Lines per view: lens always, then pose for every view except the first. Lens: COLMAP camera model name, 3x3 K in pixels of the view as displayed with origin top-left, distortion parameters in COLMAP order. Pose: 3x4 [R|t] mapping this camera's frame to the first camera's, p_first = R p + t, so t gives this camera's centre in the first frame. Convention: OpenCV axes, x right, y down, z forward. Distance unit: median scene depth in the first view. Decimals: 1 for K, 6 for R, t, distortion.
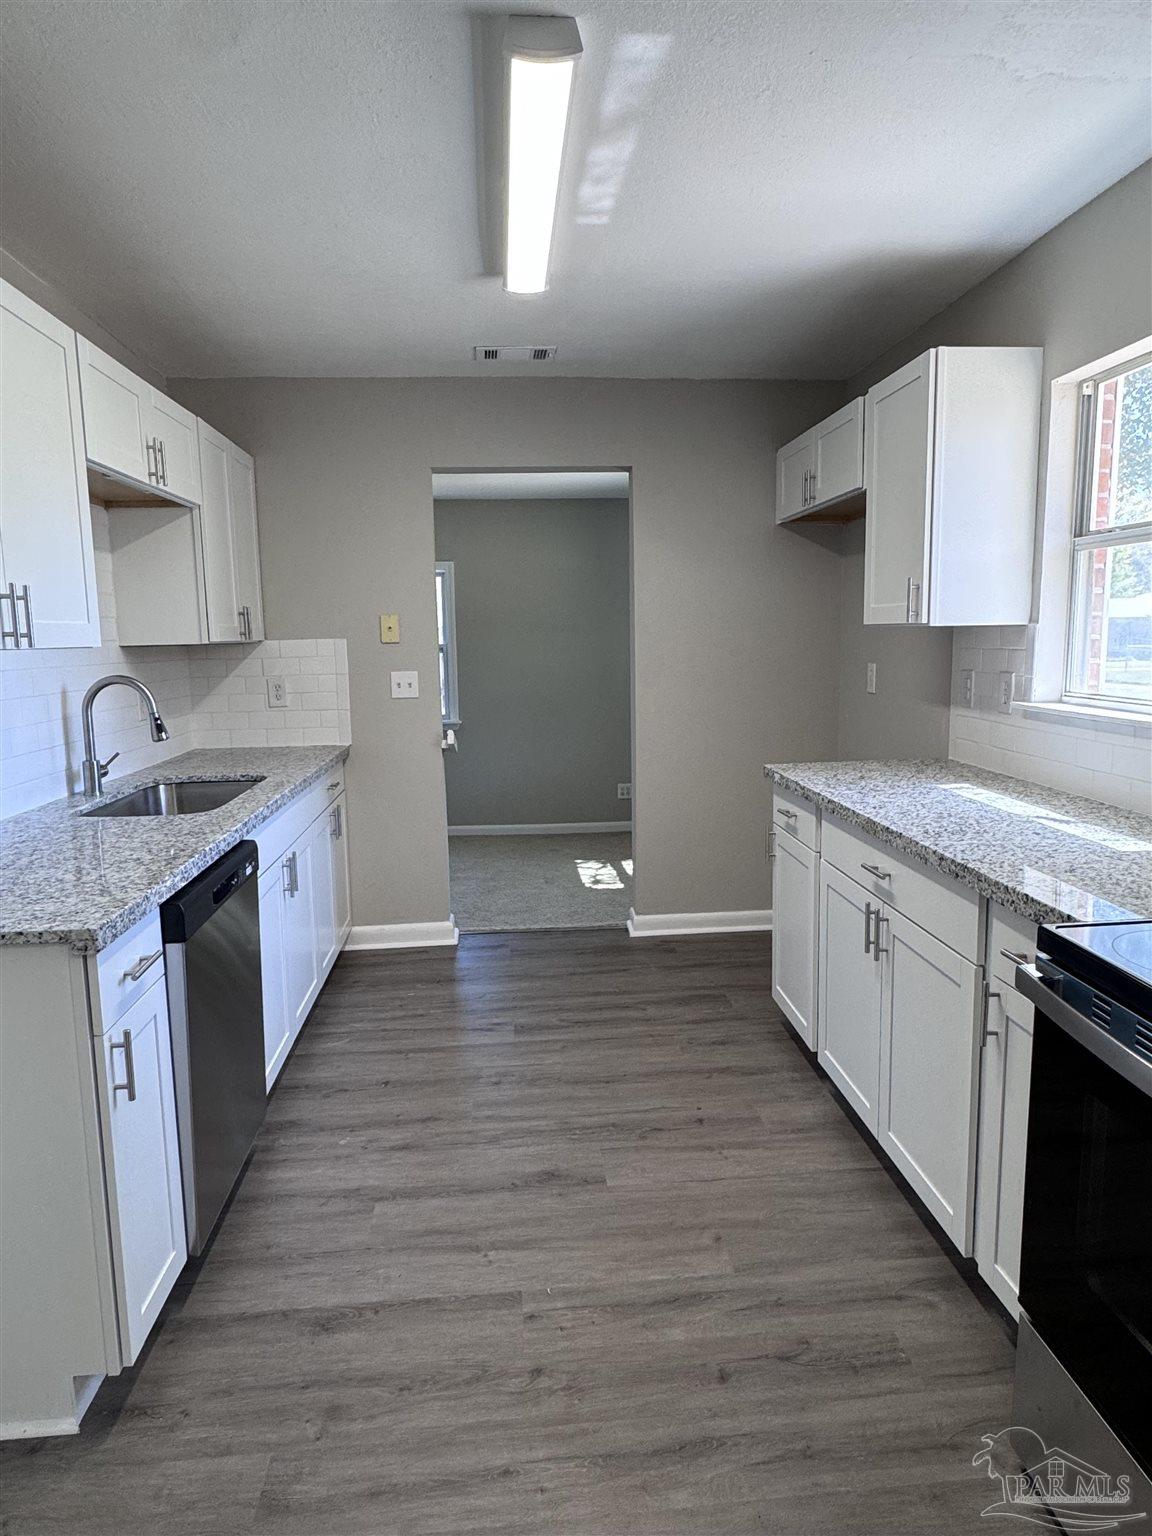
lens RADIAL K [[960.7, 0, 583.3], [0, 960.7, 761.3], [0, 0, 1]] dist [0.019059, 0.000231]
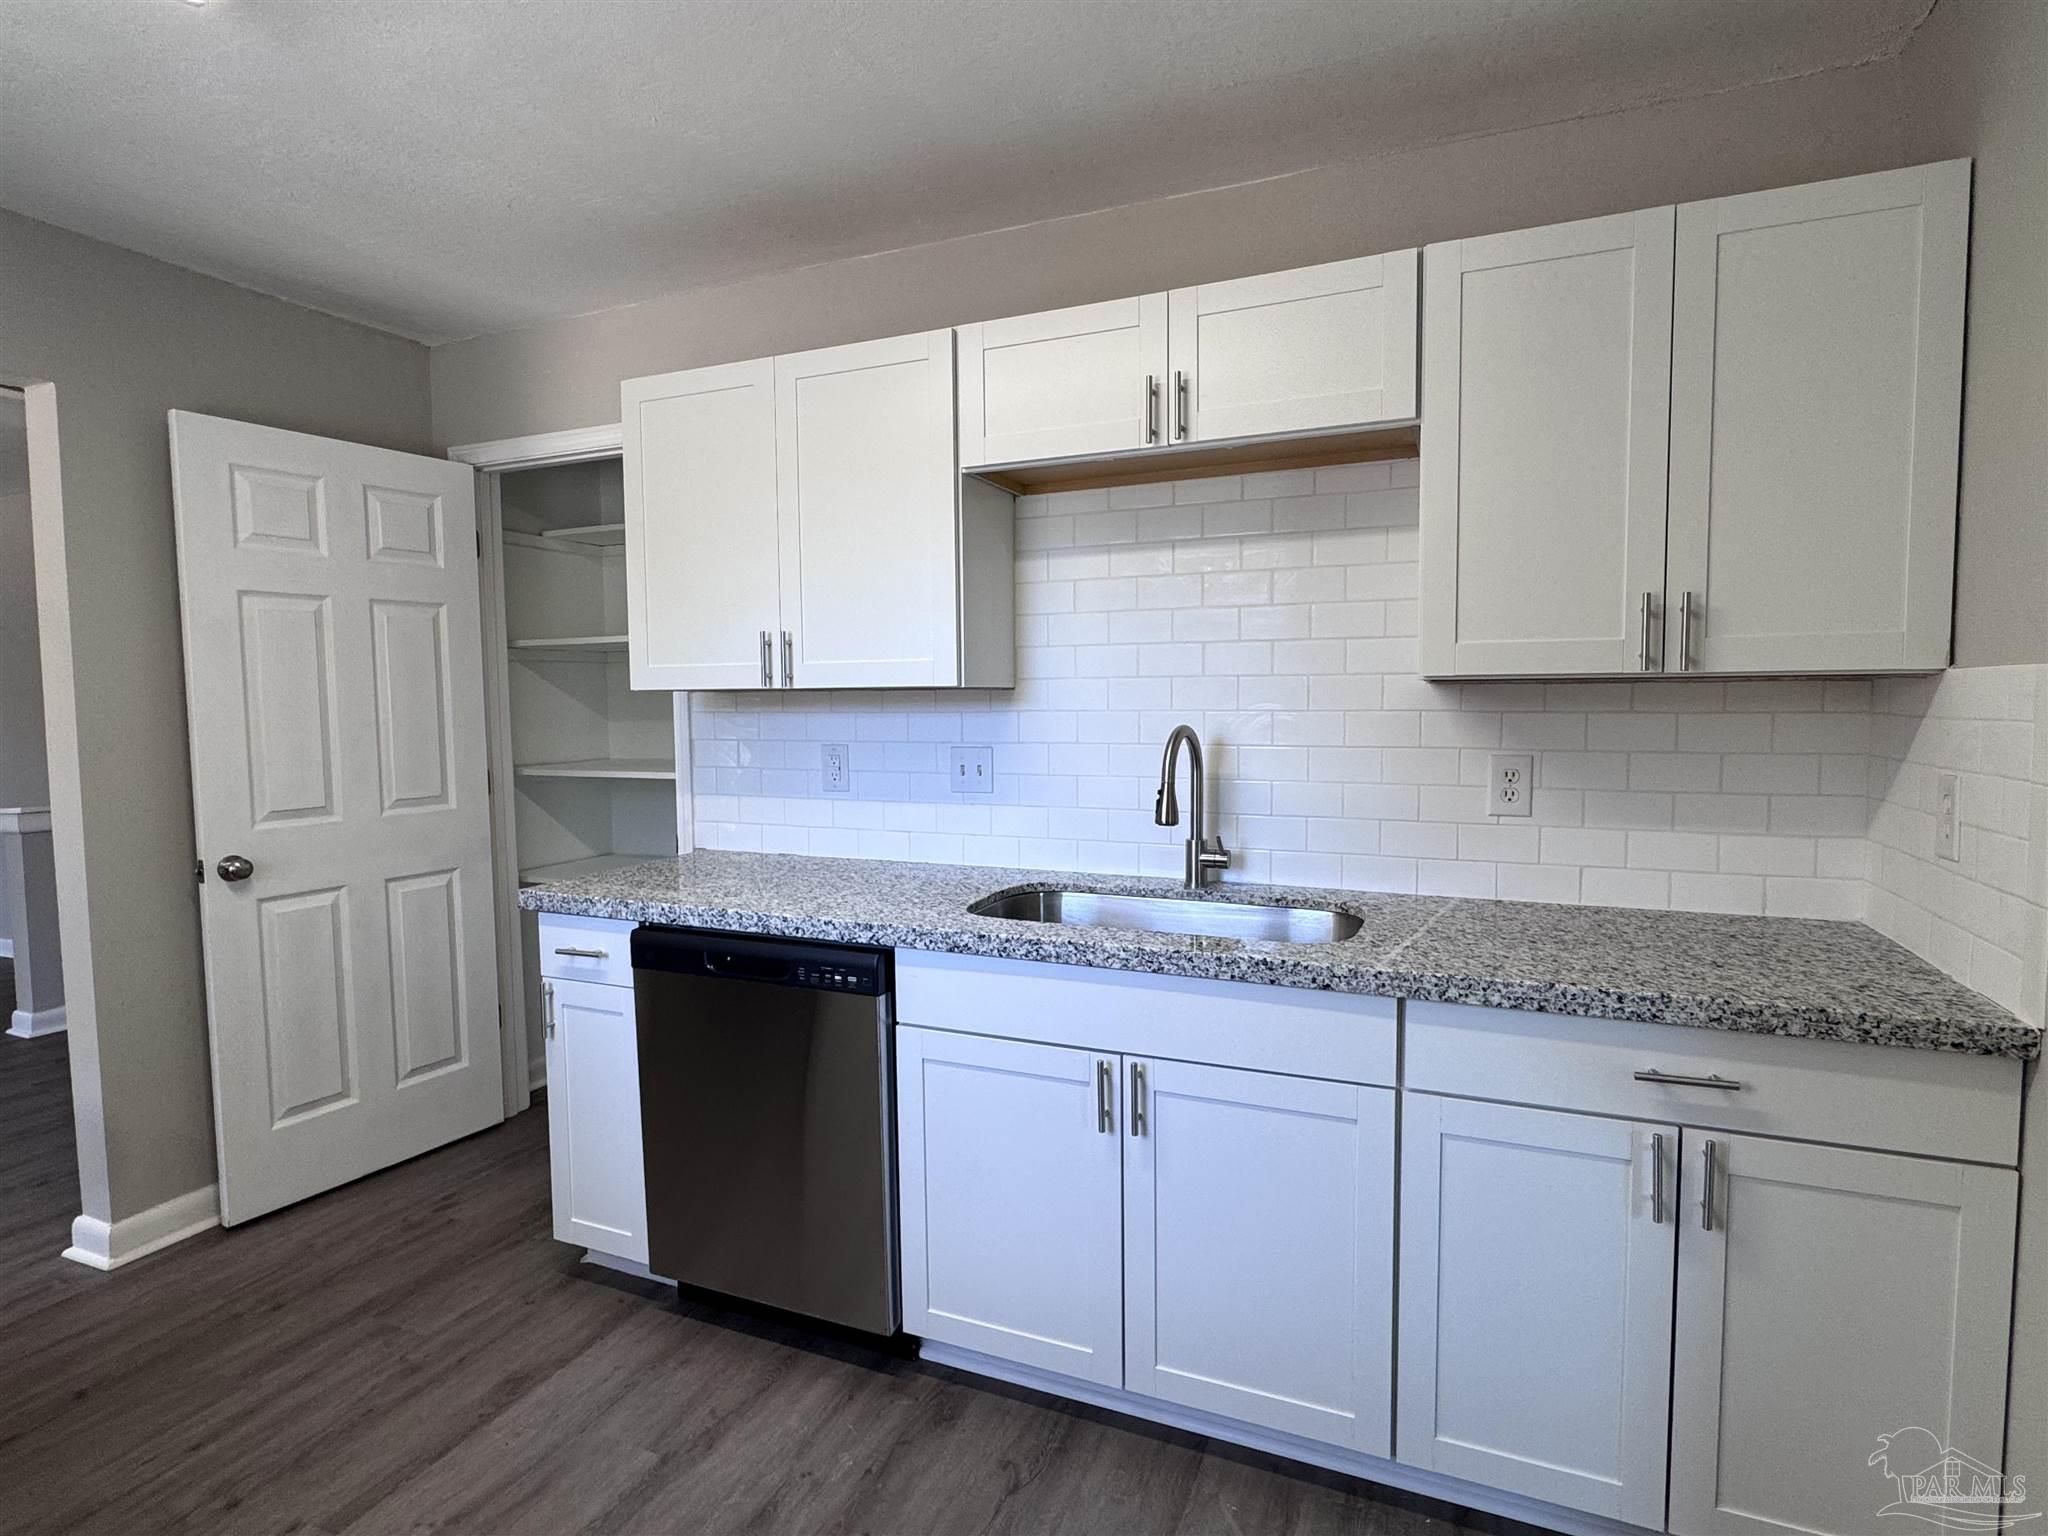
lens RADIAL K [[1079.6, 0, 1016.8], [0, 1079.6, 762.9], [0, 0, 1]] dist [0.003255, 0.000409]
pose [[-0.484751, 0.086124, -0.870402, 0.301183], [-0.095860, 0.983914, 0.150744, -0.192714], [0.869383, 0.156510, -0.468697, 1.448369]]
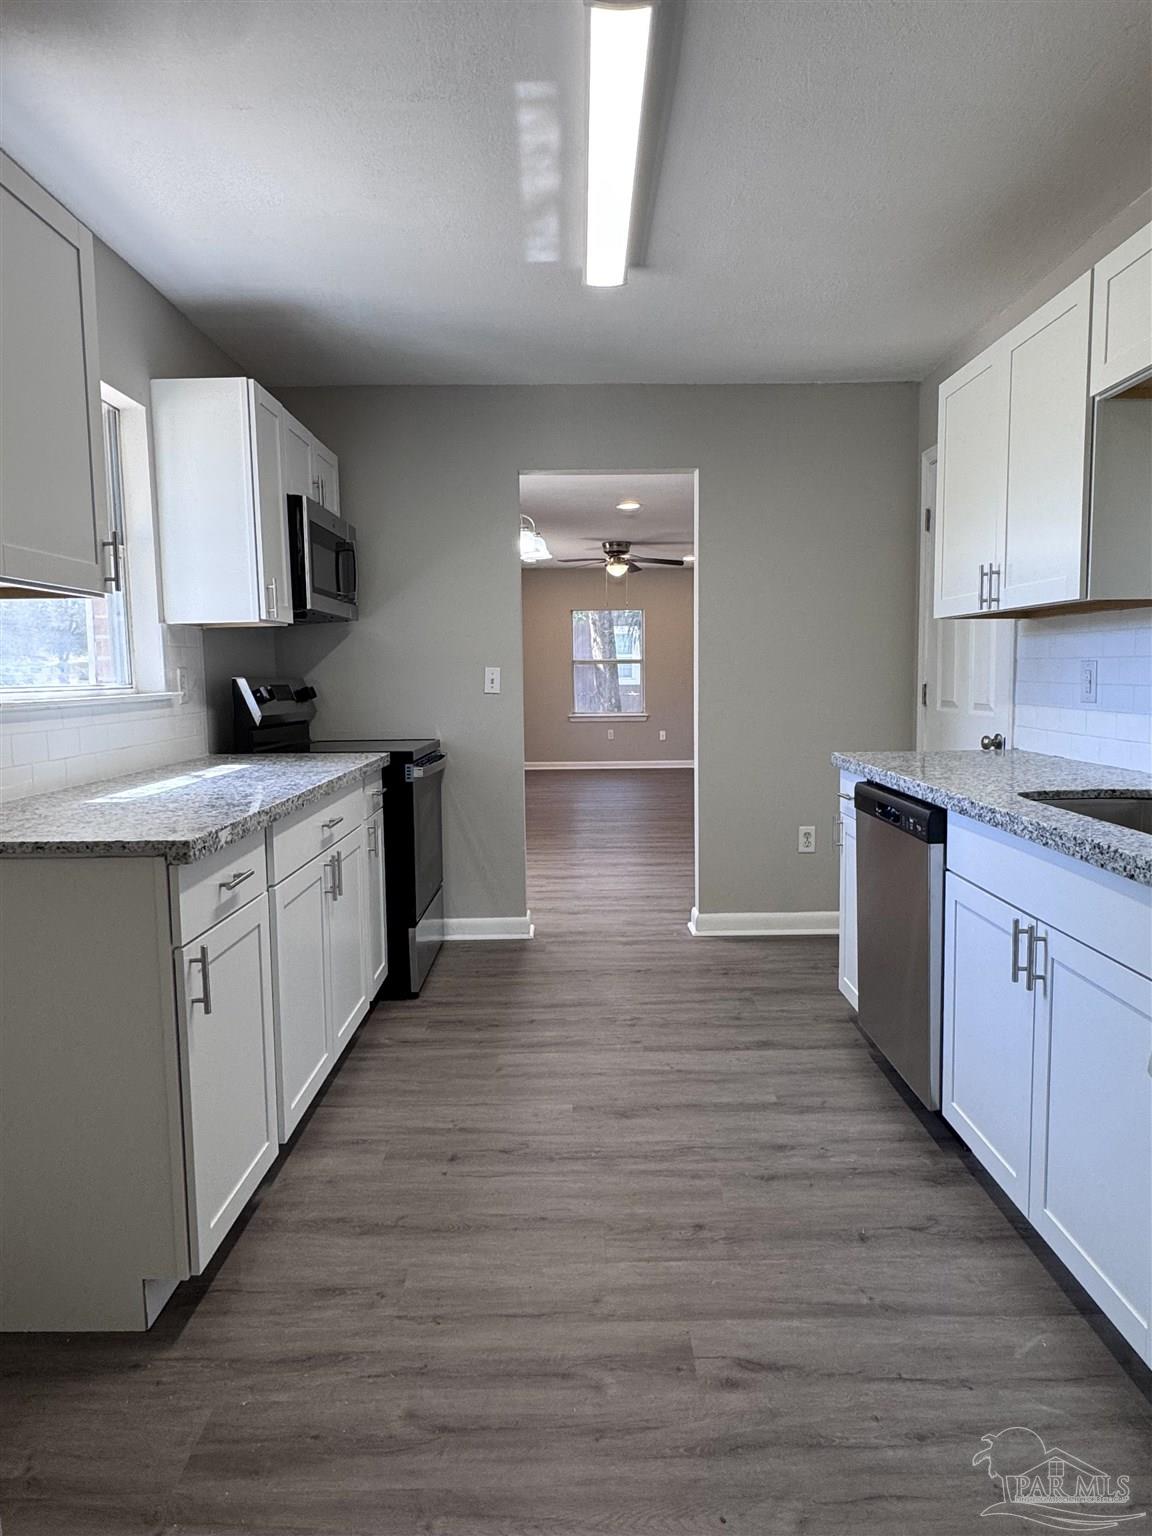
lens RADIAL K [[960.7, 0, 579.5], [0, 960.7, 761.3], [0, 0, 1]] dist [0.019059, 0.000231]
pose [[-0.995826, 0.022147, 0.088547, -0.086972], [0.041788, 0.973096, 0.226577, -0.191202], [-0.081146, 0.229332, -0.969960, 1.920652]]
